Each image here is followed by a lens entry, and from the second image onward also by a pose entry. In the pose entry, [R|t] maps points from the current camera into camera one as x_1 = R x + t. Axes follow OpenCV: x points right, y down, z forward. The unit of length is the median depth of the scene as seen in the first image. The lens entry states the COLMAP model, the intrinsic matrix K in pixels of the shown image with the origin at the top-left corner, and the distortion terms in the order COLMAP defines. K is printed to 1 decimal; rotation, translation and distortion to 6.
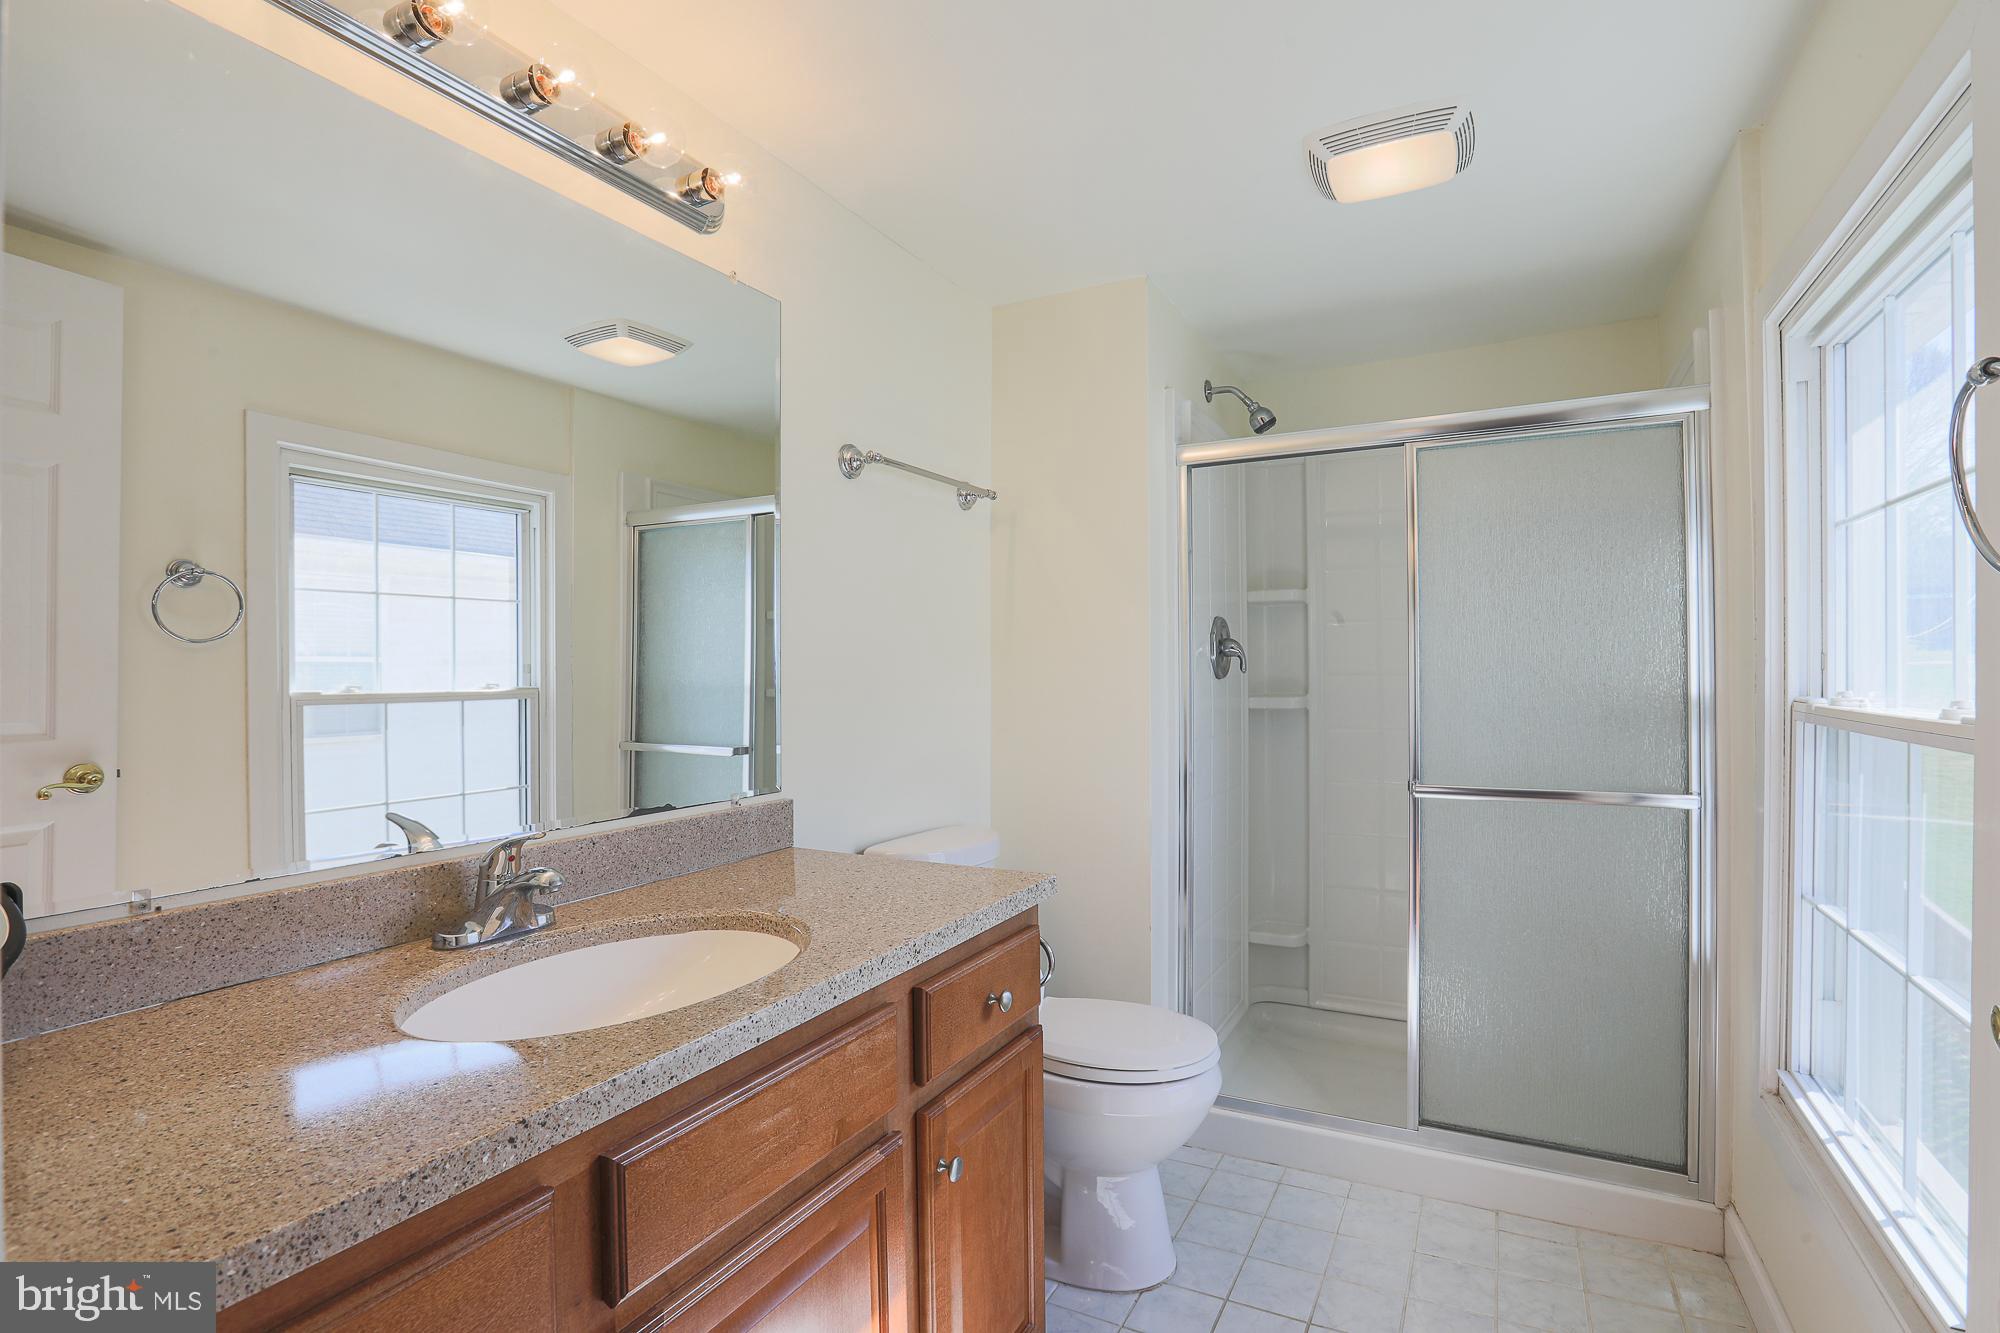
lens RADIAL K [[945.5, 0, 1003.2], [0, 945.5, 661.2], [0, 0, 1]] dist [-0.047029, 0.014270]
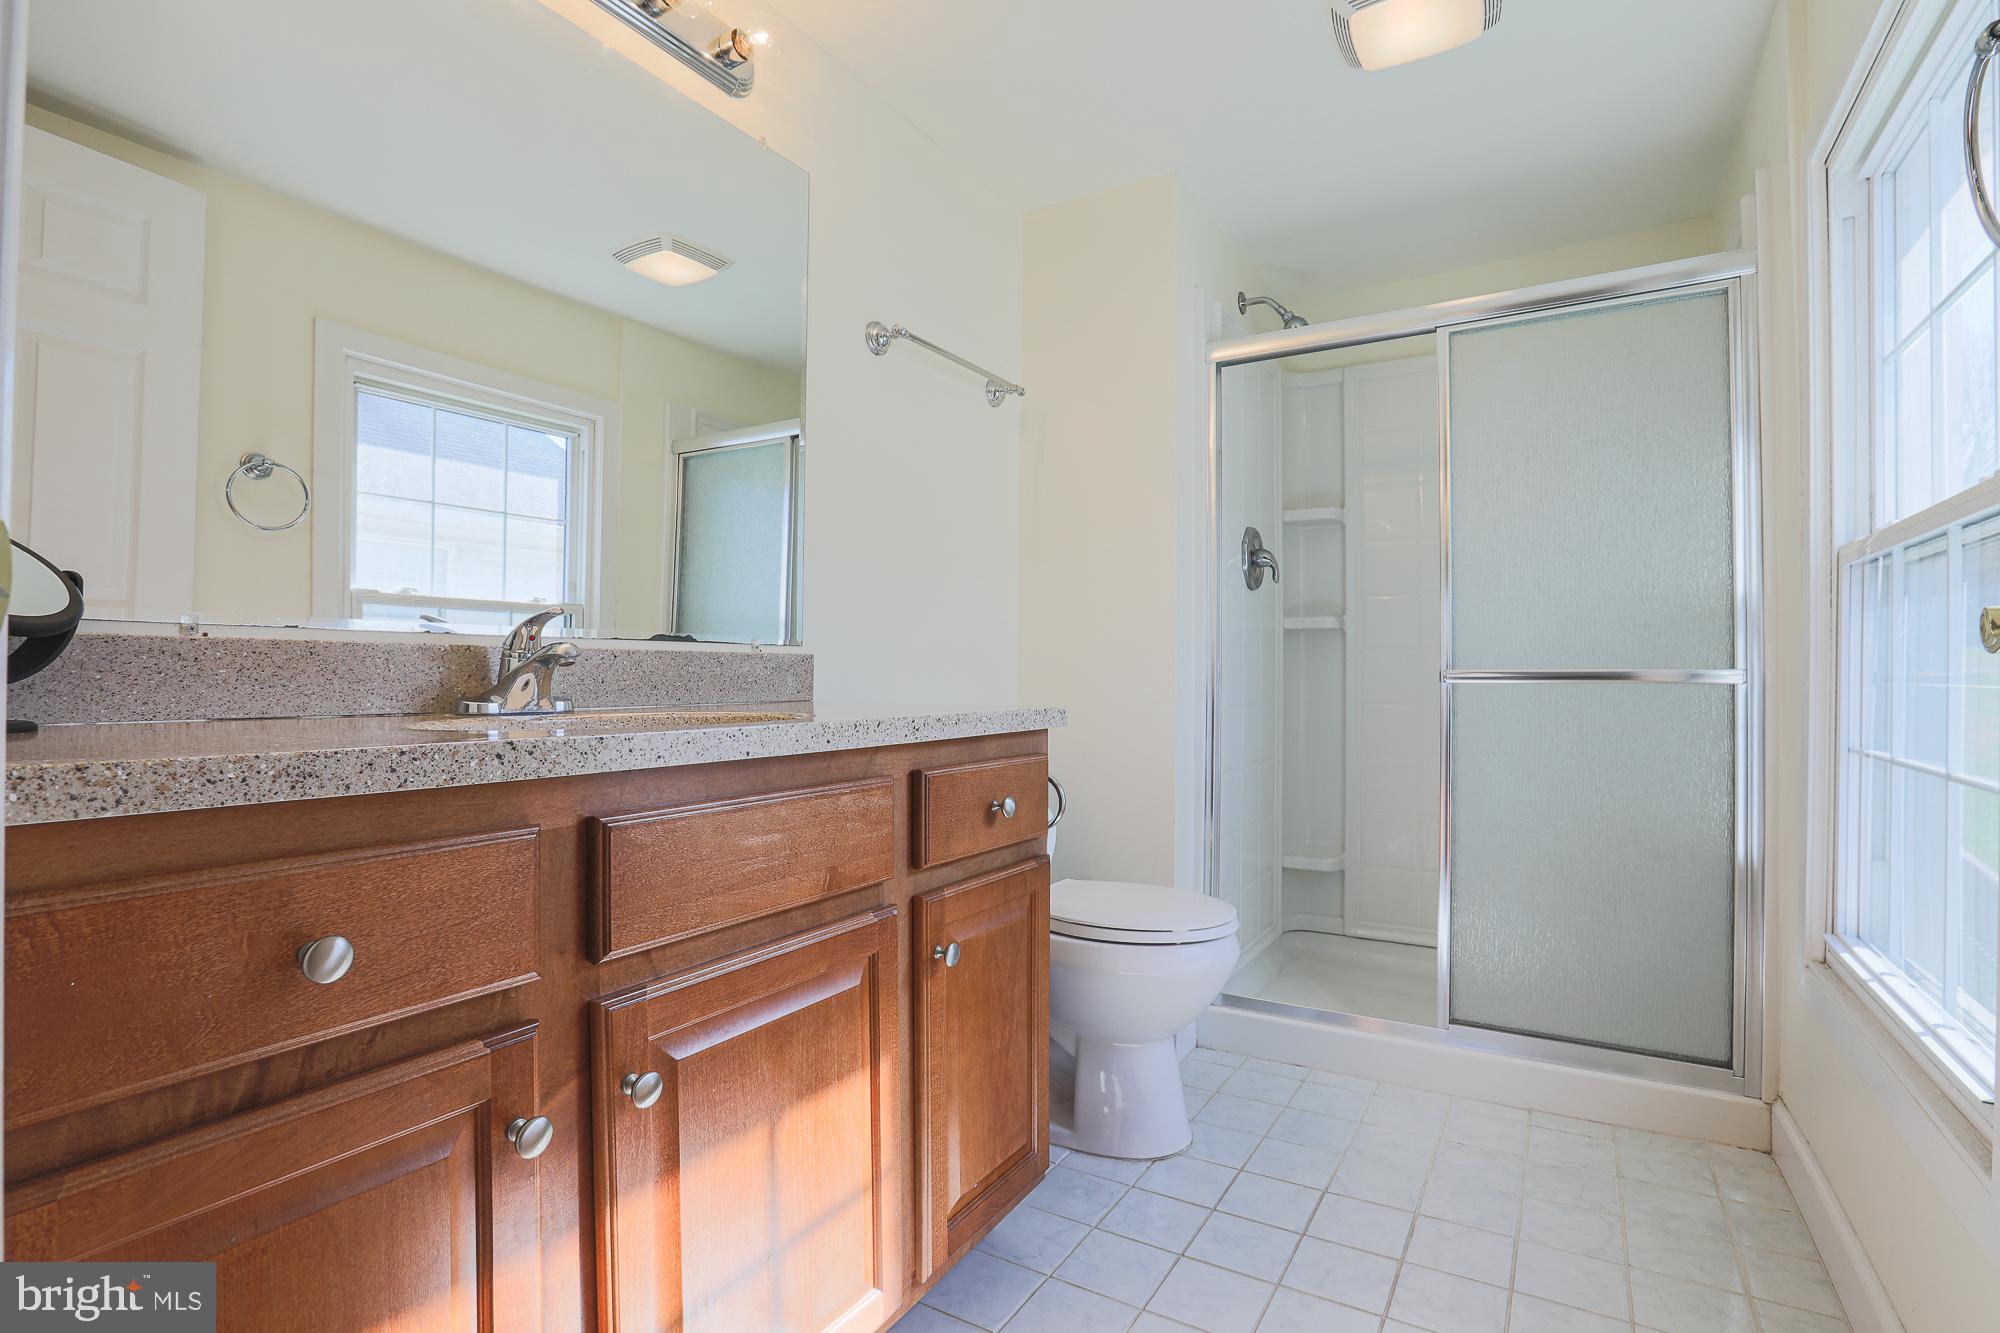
lens RADIAL K [[953.2, 0, 999.1], [0, 953.2, 677.2], [0, 0, 1]] dist [-0.049012, 0.015615]
pose [[0.997882, 0.010866, -0.064134, 0.043480], [-0.011390, 0.999905, -0.007801, 0.176695], [0.064043, 0.008515, 0.997911, -0.014586]]
